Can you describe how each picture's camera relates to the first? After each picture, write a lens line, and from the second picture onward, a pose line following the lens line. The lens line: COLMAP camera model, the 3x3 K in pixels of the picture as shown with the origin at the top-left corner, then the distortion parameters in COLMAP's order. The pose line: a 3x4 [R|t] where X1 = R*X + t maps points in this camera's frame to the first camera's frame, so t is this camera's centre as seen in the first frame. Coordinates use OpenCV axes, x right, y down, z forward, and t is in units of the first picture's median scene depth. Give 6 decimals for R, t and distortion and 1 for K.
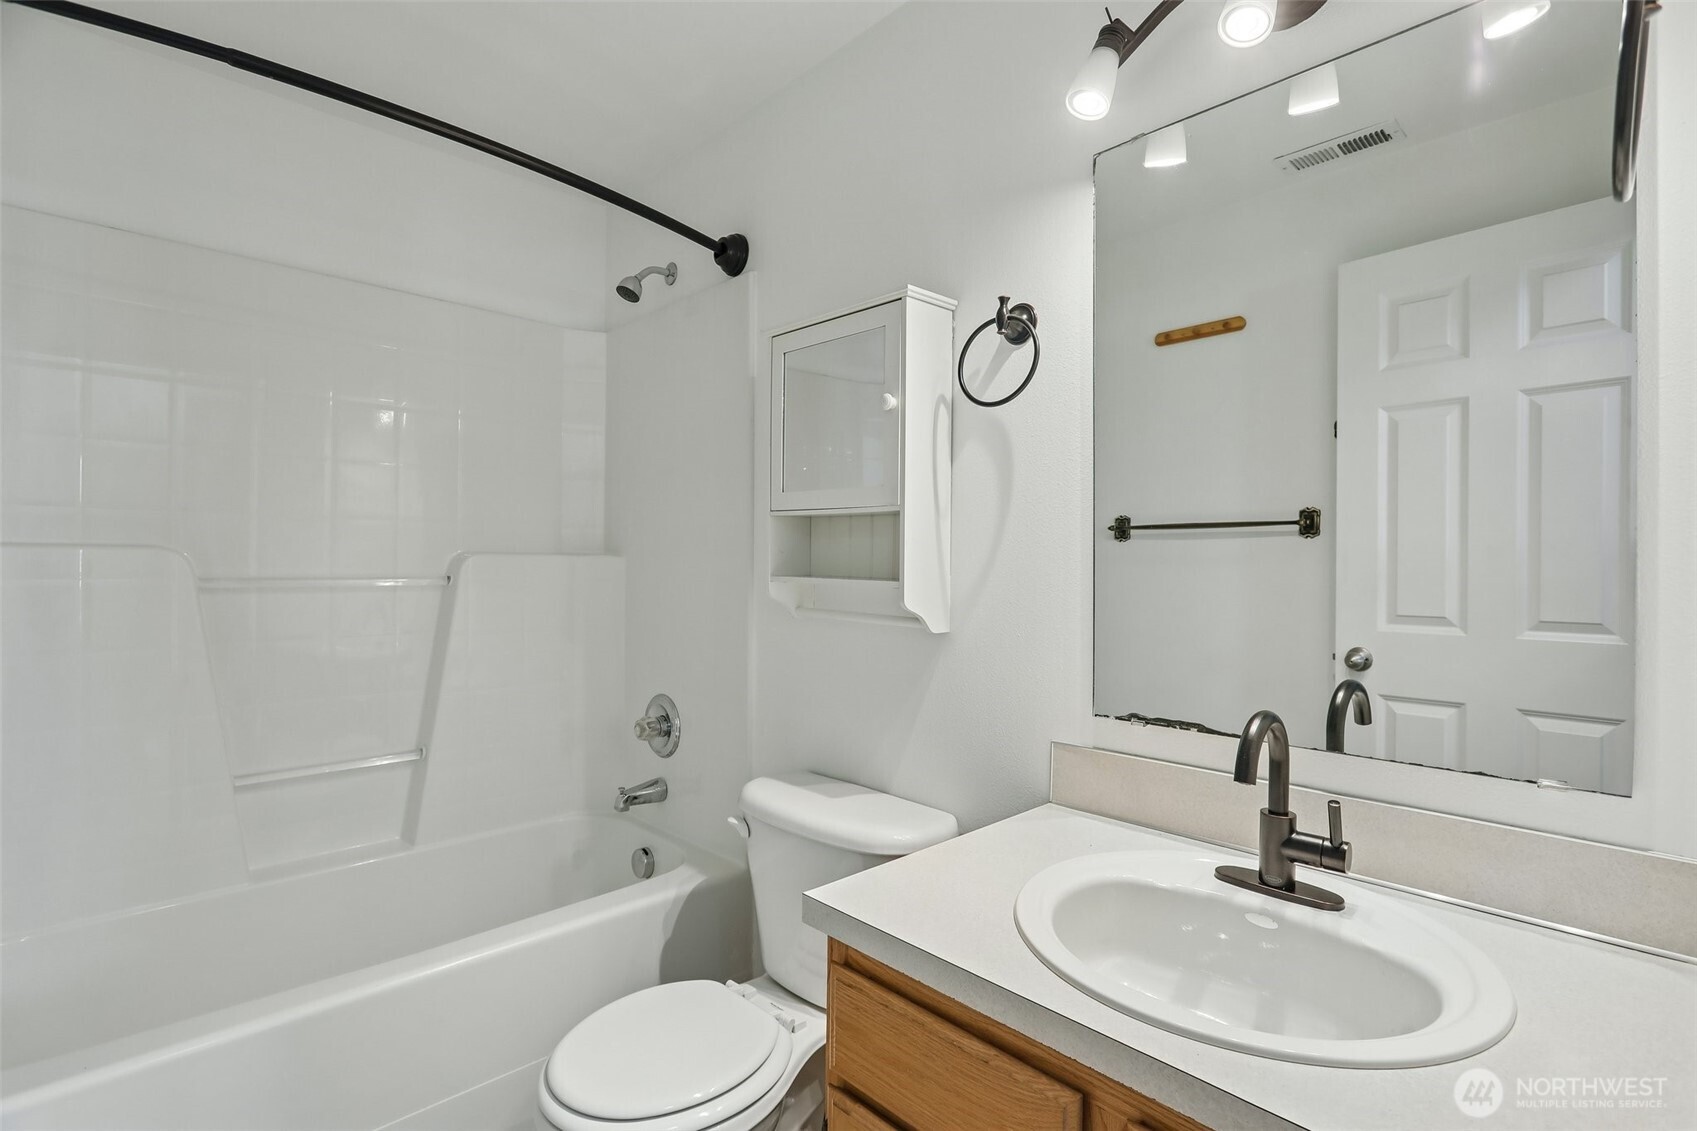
lens RADIAL K [[800.2, 0, 844.7], [0, 800.2, 562.7], [0, 0, 1]] dist [-0.005790, 0.004963]
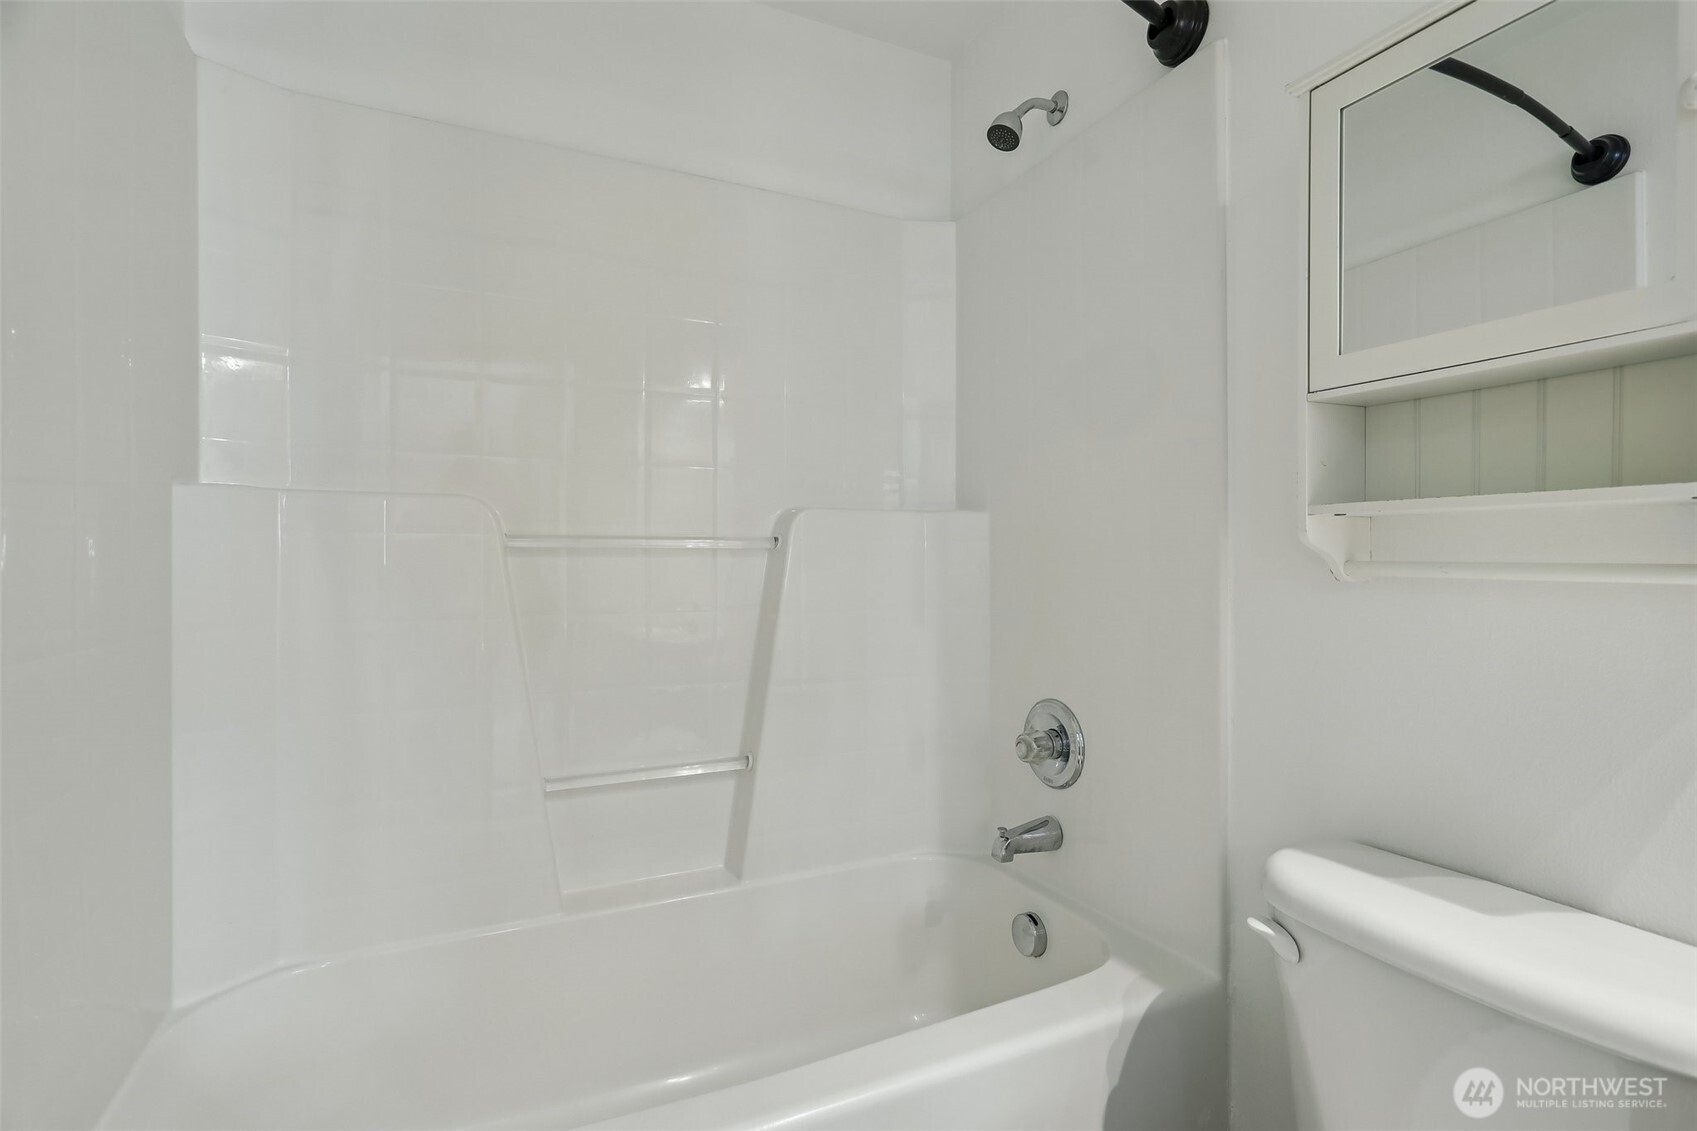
lens RADIAL K [[800.2, 0, 853.3], [0, 800.2, 563.8], [0, 0, 1]] dist [-0.005790, 0.004963]
pose [[0.951213, -0.010896, -0.308342, -0.184155], [0.010267, 0.999941, -0.003663, 0.047001], [0.308364, 0.000319, 0.951268, 0.280835]]
